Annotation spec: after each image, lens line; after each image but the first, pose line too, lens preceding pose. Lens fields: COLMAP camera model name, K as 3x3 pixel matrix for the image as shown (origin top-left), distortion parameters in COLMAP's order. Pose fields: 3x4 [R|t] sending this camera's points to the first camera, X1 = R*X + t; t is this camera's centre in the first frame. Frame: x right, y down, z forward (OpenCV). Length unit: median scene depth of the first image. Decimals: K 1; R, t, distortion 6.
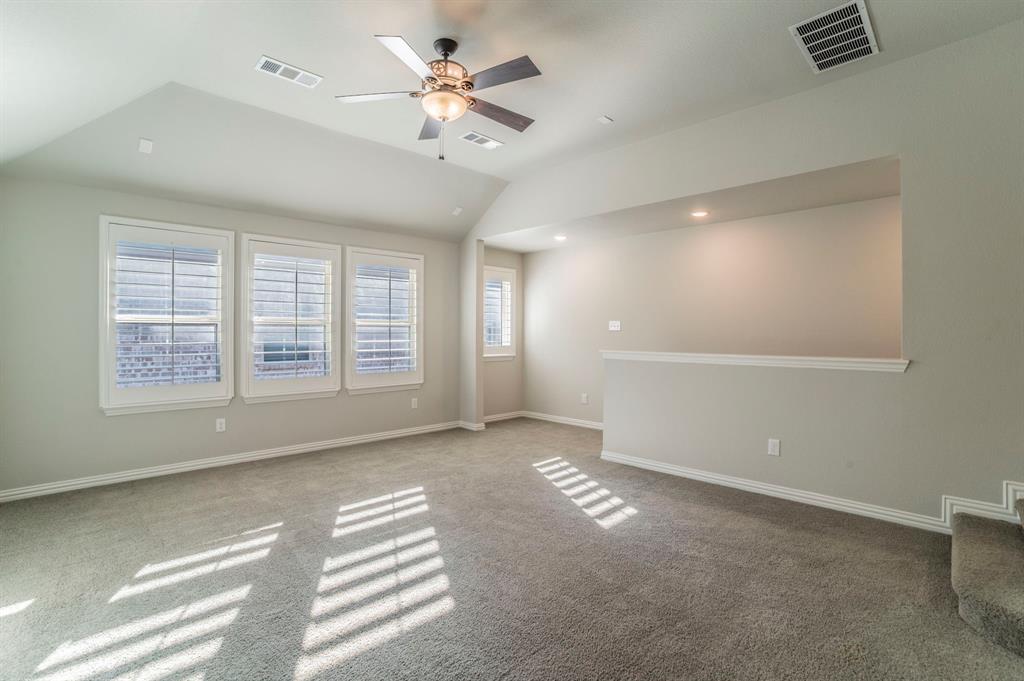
lens RADIAL K [[465.9, 0, 511.6], [0, 465.9, 340.4], [0, 0, 1]] dist [-0.058599, 0.001022]
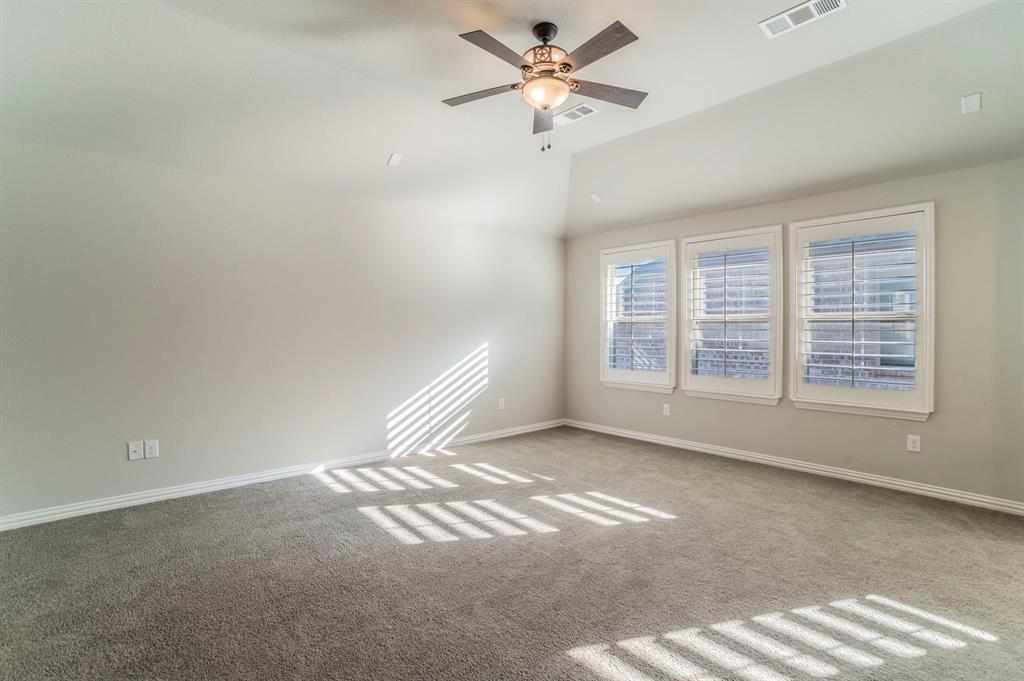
lens RADIAL K [[481.2, 0, 511.3], [0, 481.2, 333.2], [0, 0, 1]] dist [-0.011068, 0.002508]
pose [[-0.047560, 0.006207, -0.998849, 0.464245], [-0.017254, 0.999826, 0.007035, -0.008010], [0.998719, 0.017569, -0.047445, 0.520262]]
